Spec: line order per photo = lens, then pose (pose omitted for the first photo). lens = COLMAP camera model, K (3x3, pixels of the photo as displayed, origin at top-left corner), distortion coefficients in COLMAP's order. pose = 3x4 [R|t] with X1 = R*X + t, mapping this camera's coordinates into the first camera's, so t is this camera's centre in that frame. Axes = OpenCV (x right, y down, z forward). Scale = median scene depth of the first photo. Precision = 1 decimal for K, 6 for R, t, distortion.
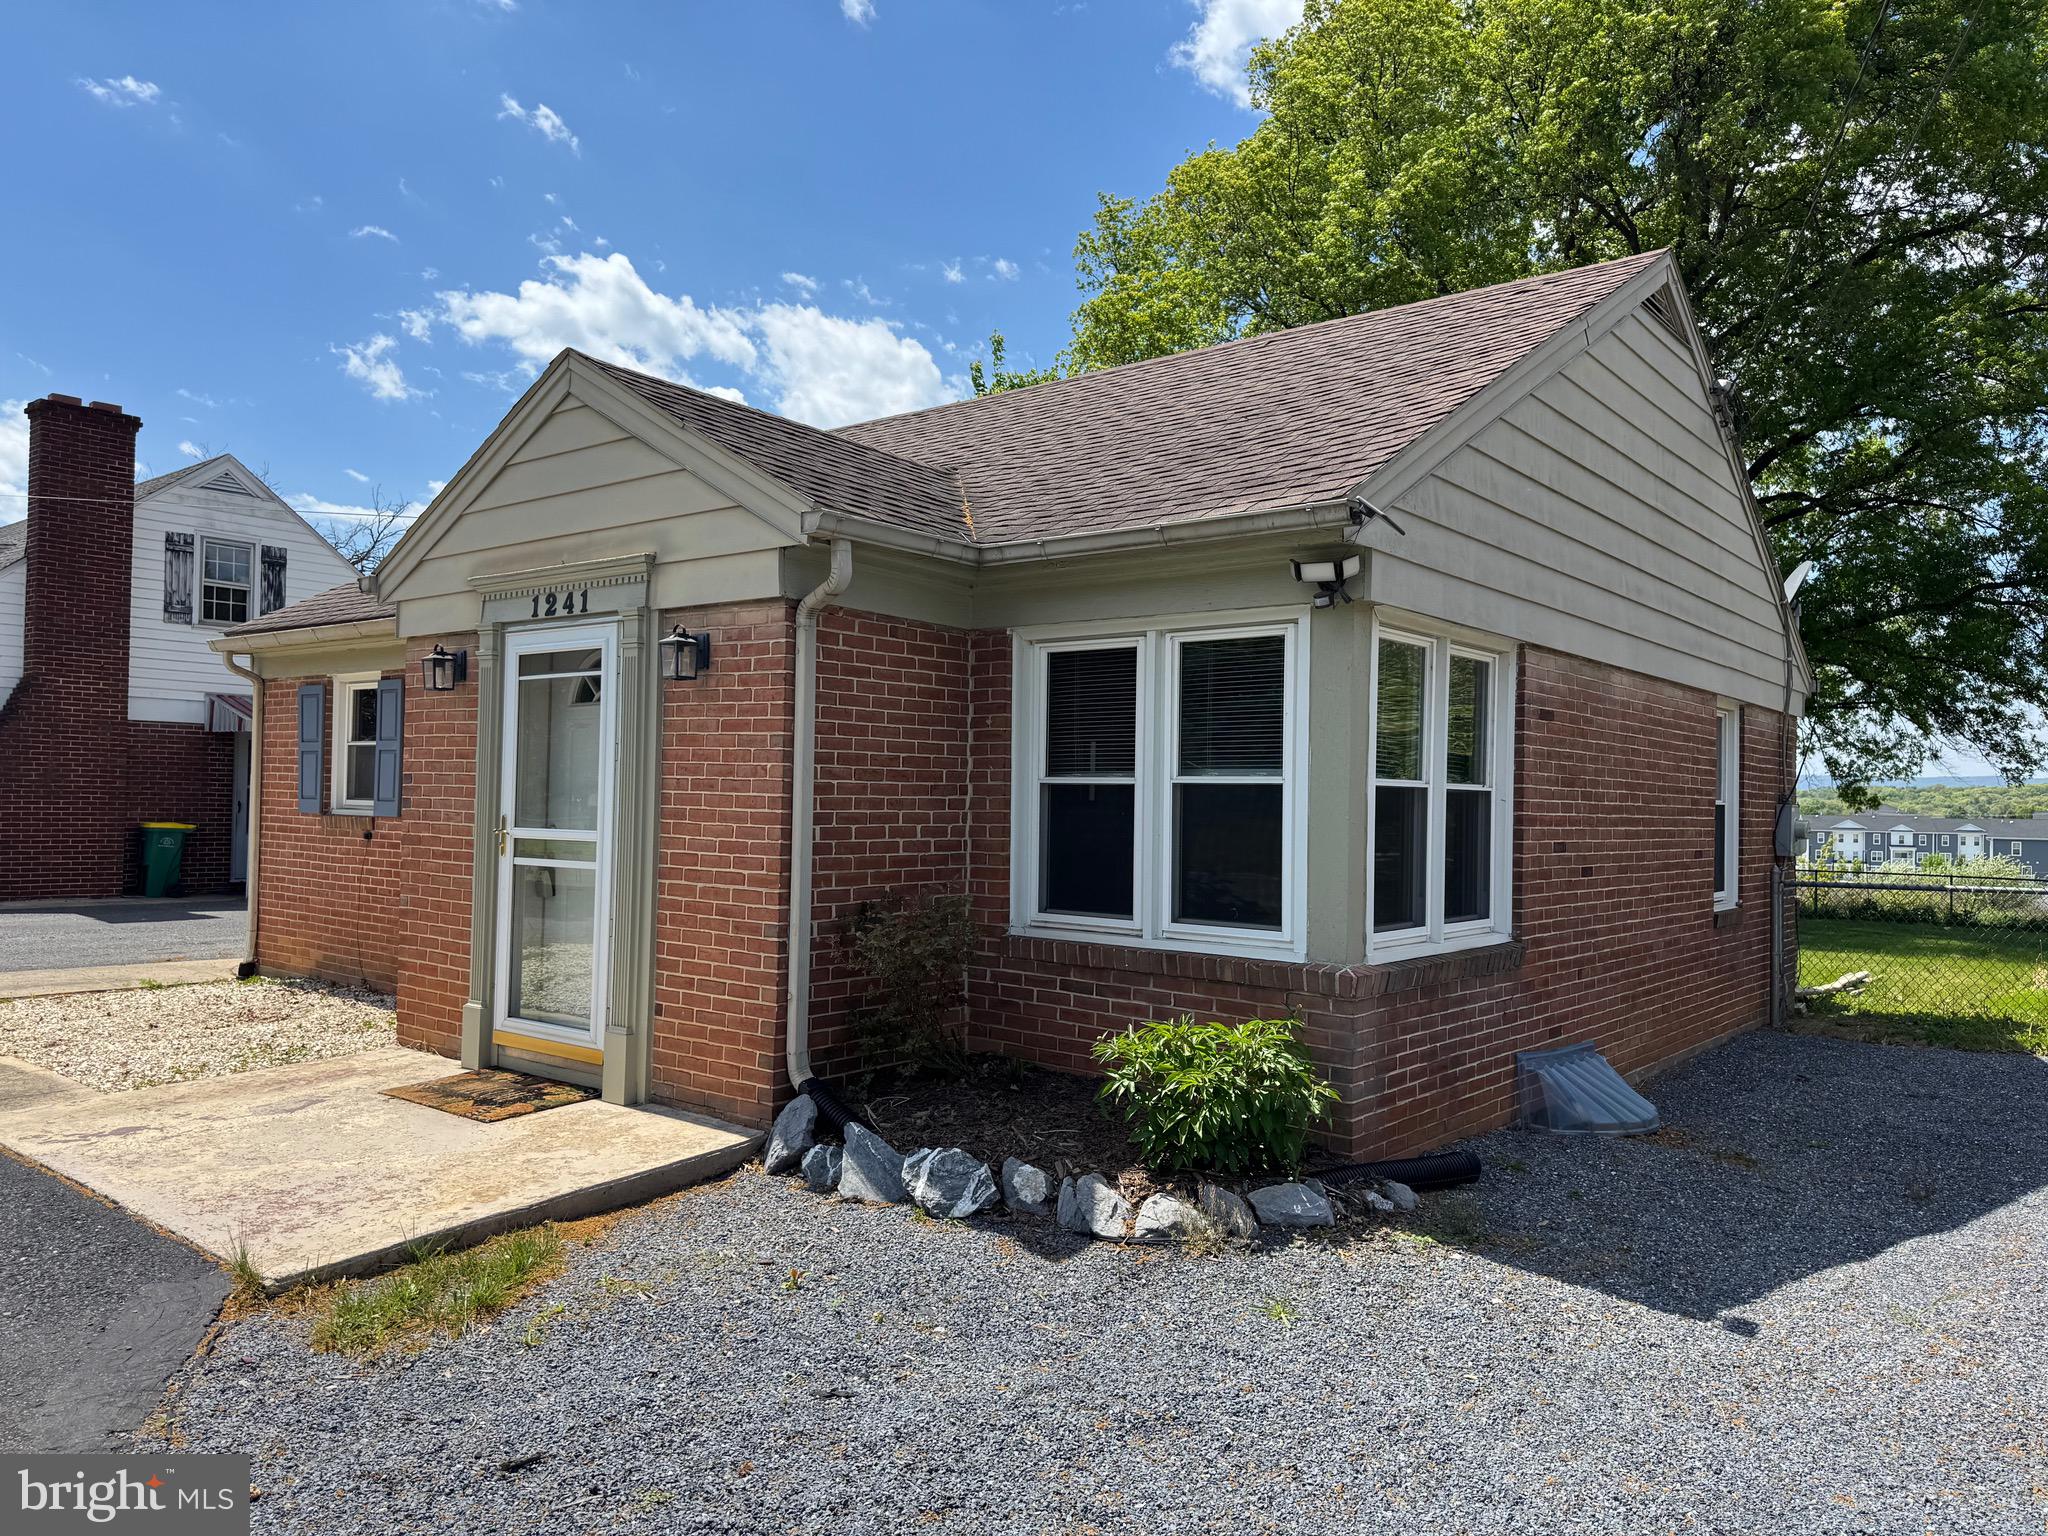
lens RADIAL K [[1447.7, 0, 1024.0], [0, 1447.7, 768.0], [0, 0, 1]] dist [0.181754, -0.333147]
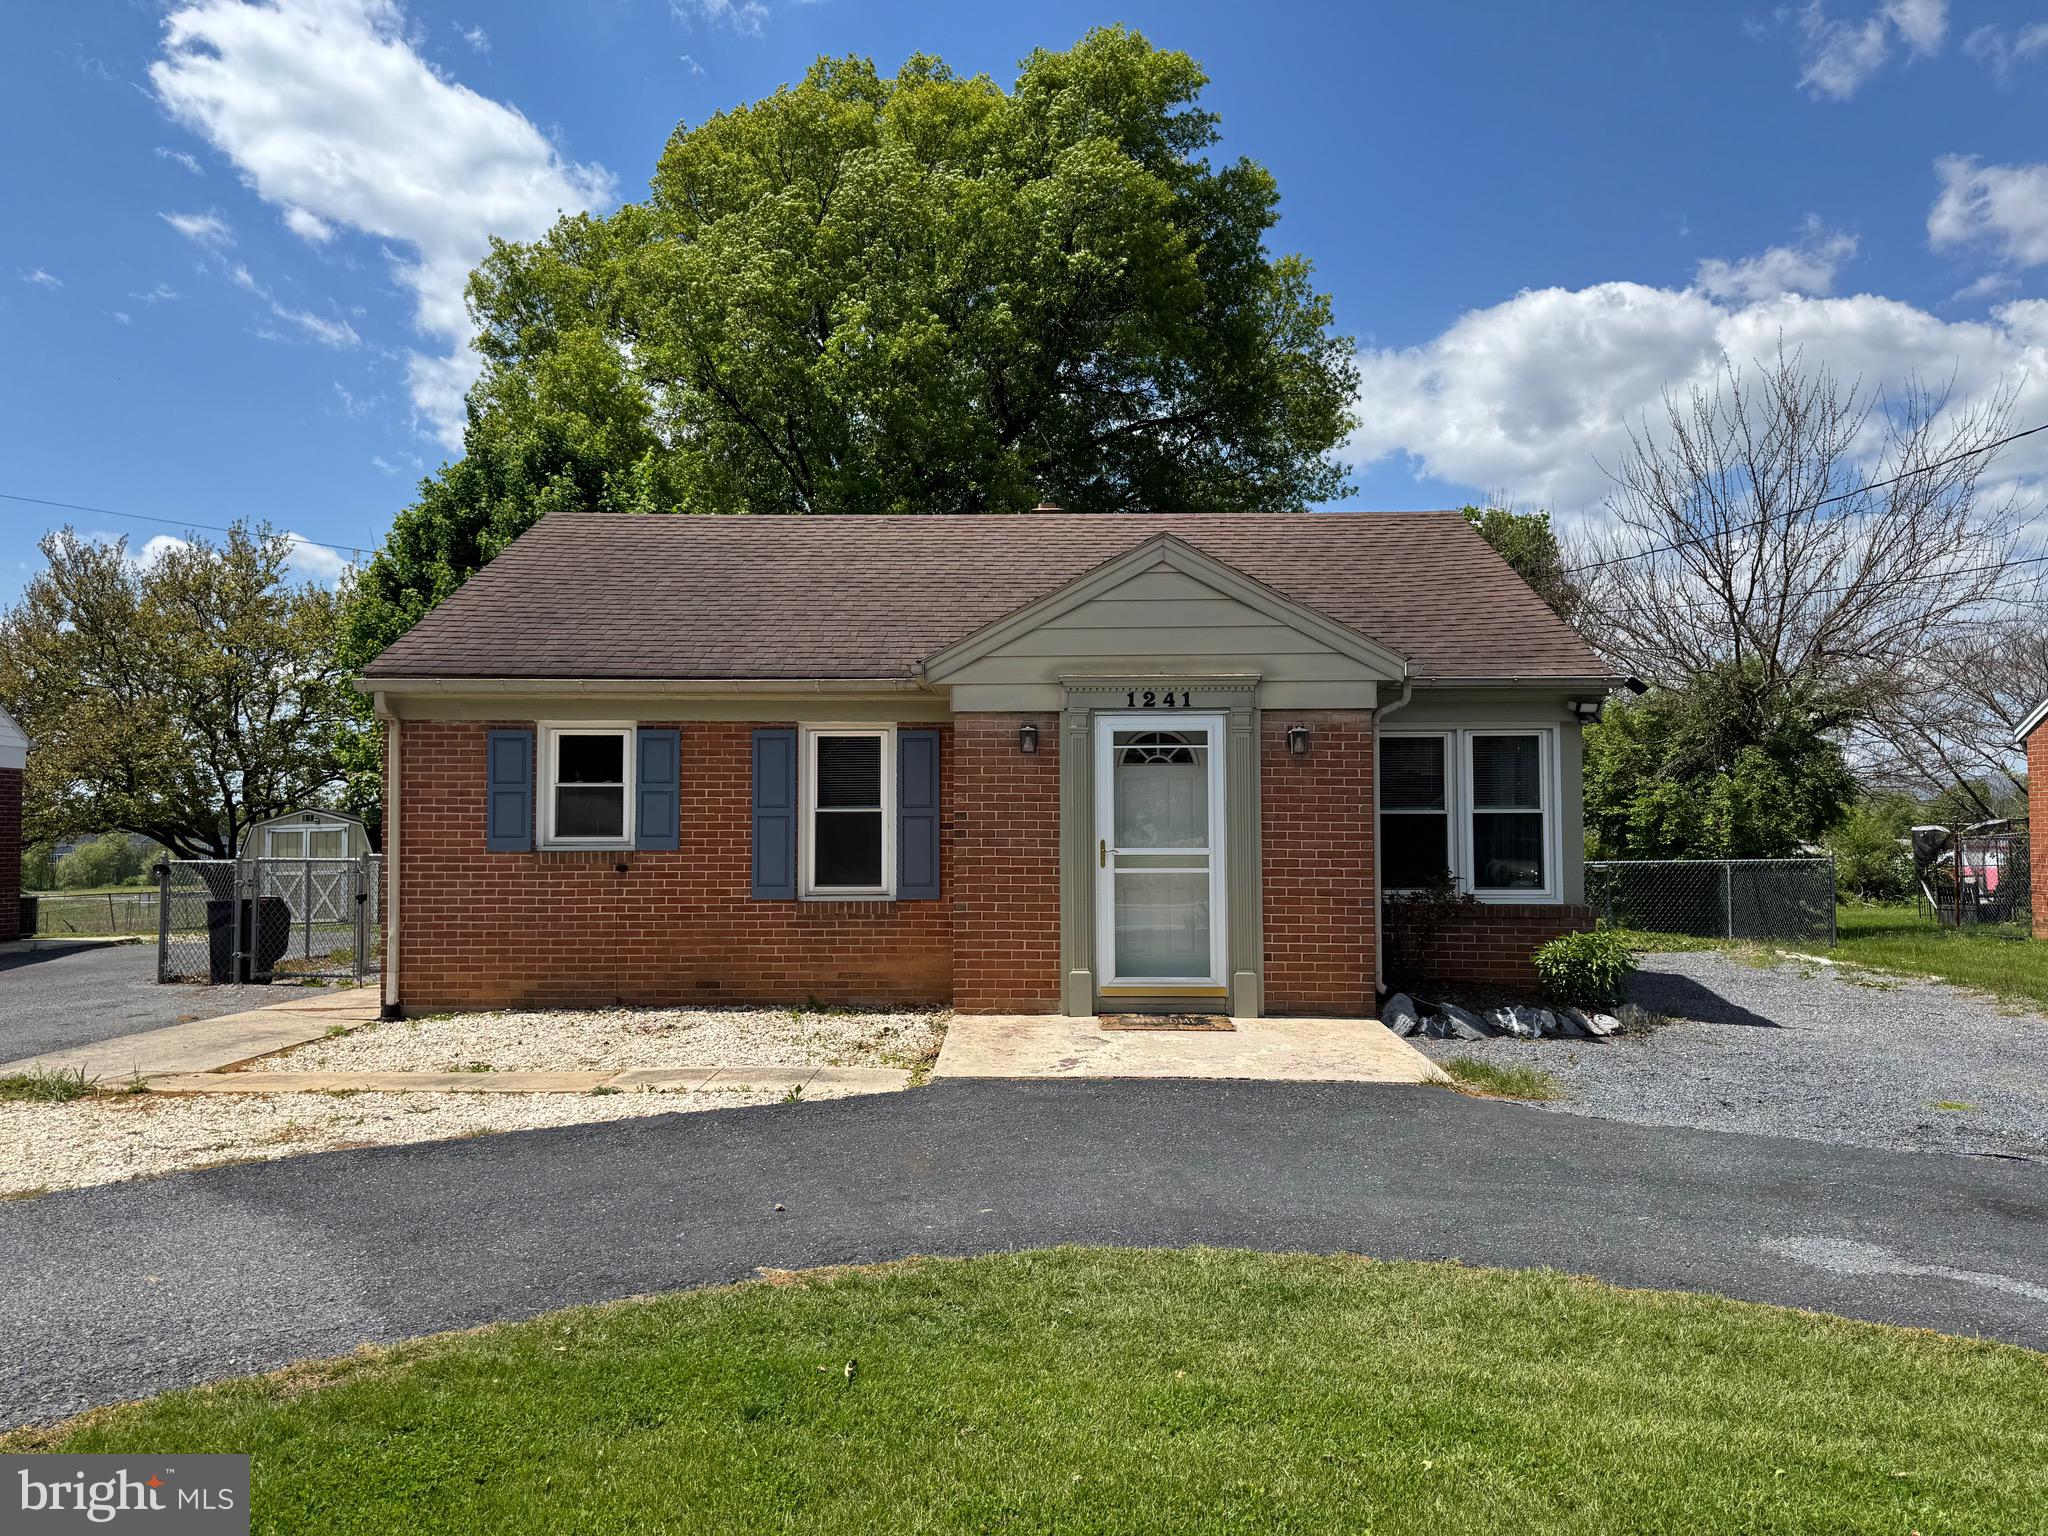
lens RADIAL K [[1496.9, 0, 1067.8], [0, 1496.9, 773.3], [0, 0, 1]] dist [0.189171, -0.383739]
pose [[0.781733, 0.001182, 0.623612, -1.430776], [0.003498, 0.999974, -0.006280, -0.027519], [-0.623603, 0.007090, 0.781709, -0.157402]]
